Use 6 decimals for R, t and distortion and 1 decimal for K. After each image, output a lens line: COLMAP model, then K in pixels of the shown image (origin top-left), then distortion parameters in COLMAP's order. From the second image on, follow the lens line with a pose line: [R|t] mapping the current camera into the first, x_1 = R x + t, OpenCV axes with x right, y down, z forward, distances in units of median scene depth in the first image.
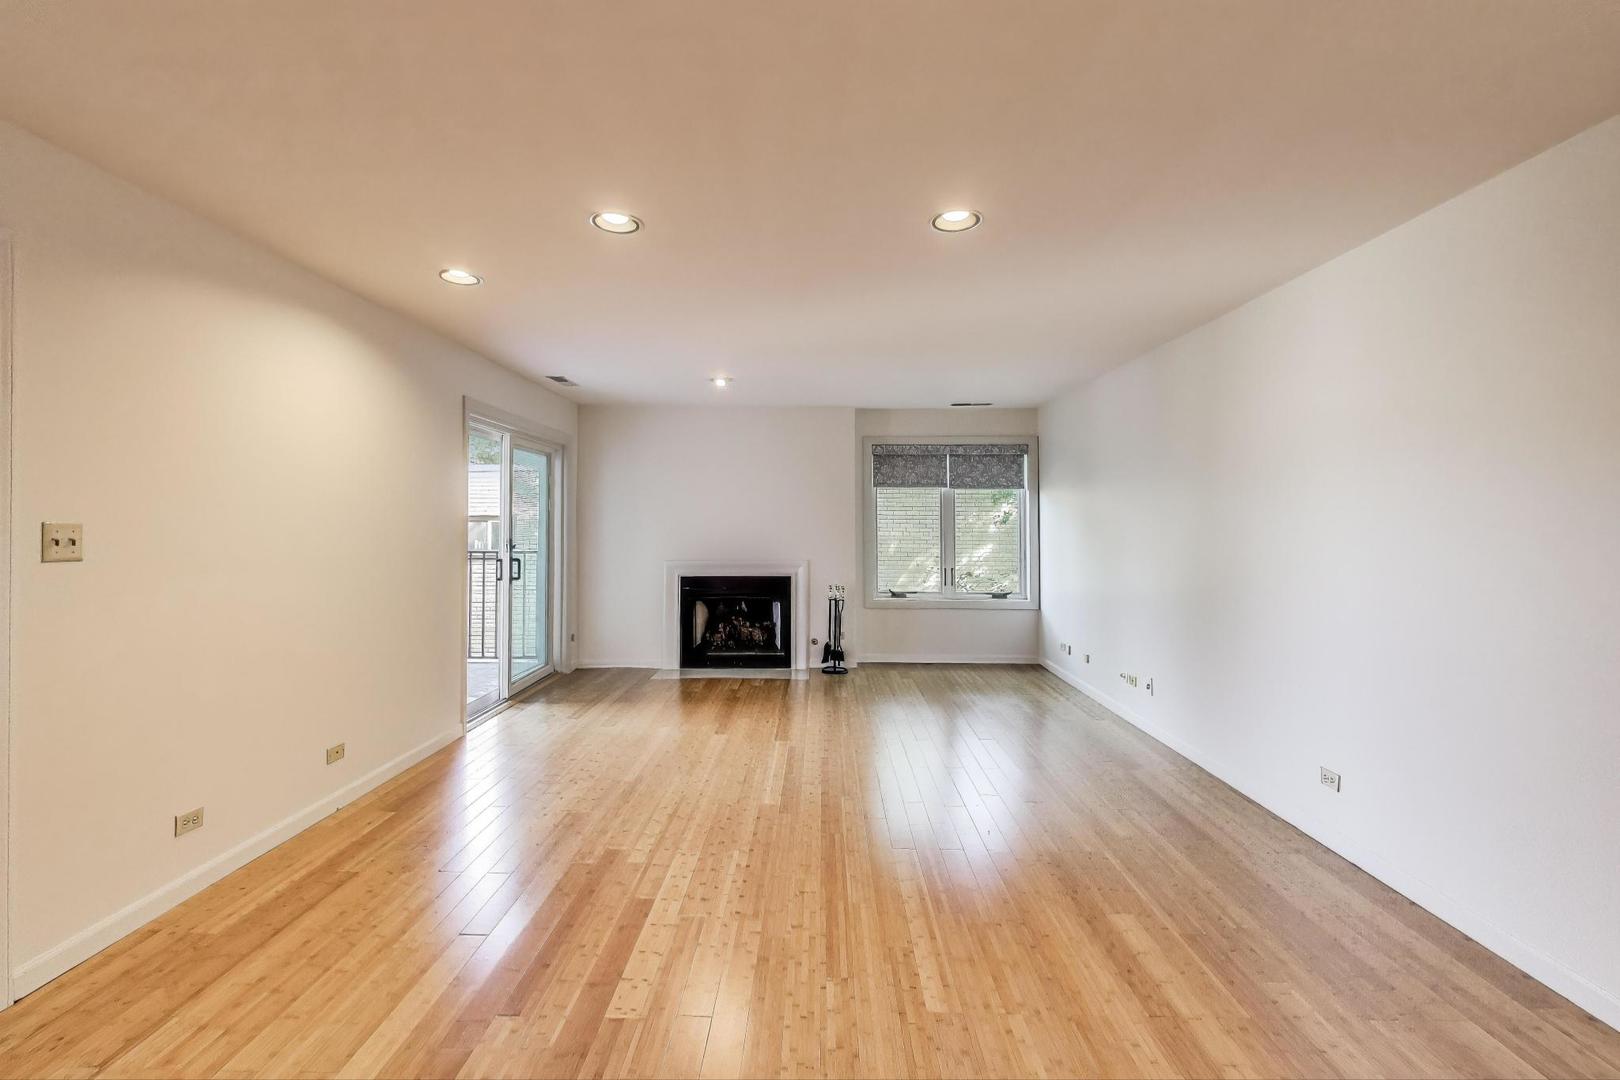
lens RADIAL K [[731.1, 0, 809.7], [0, 731.1, 484.8], [0, 0, 1]] dist [0.040558, 0.000072]
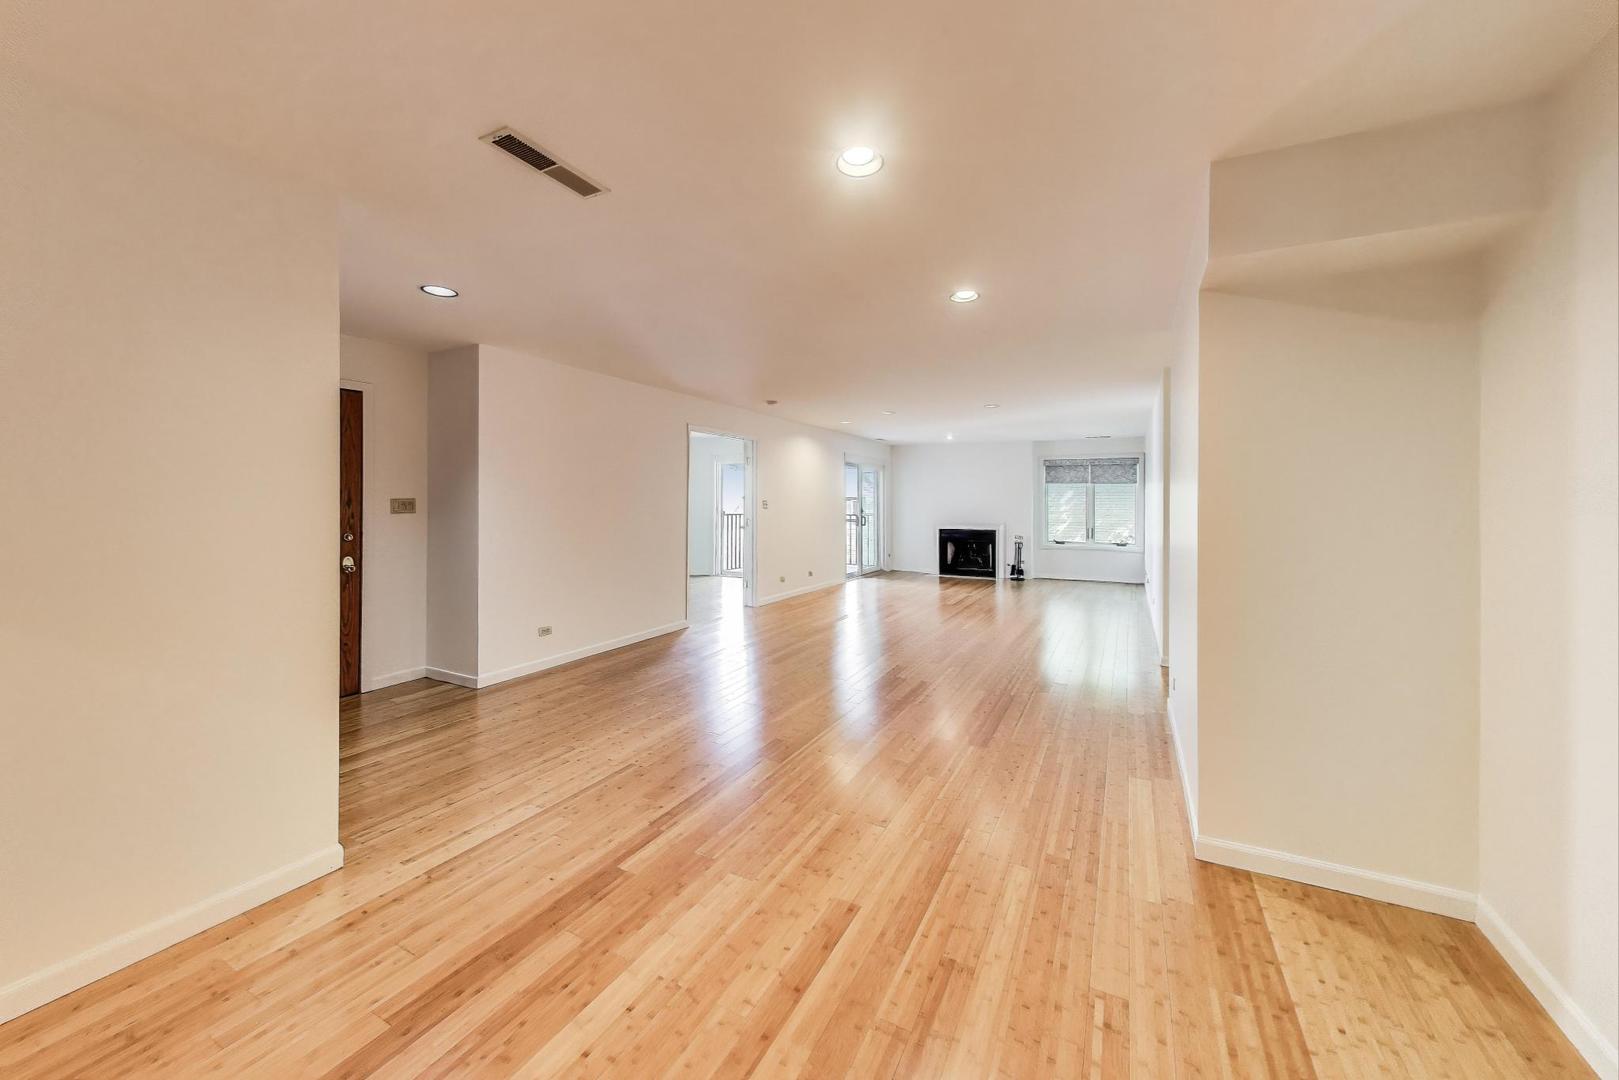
lens RADIAL K [[599.9, 0, 806.4], [0, 599.9, 514.2], [0, 0, 1]] dist [0.000816, 0.000102]
pose [[0.883454, 0.012197, -0.468359, 0.269373], [0.018904, 0.997919, 0.061646, -0.024626], [0.468136, -0.063315, 0.881385, -0.616290]]
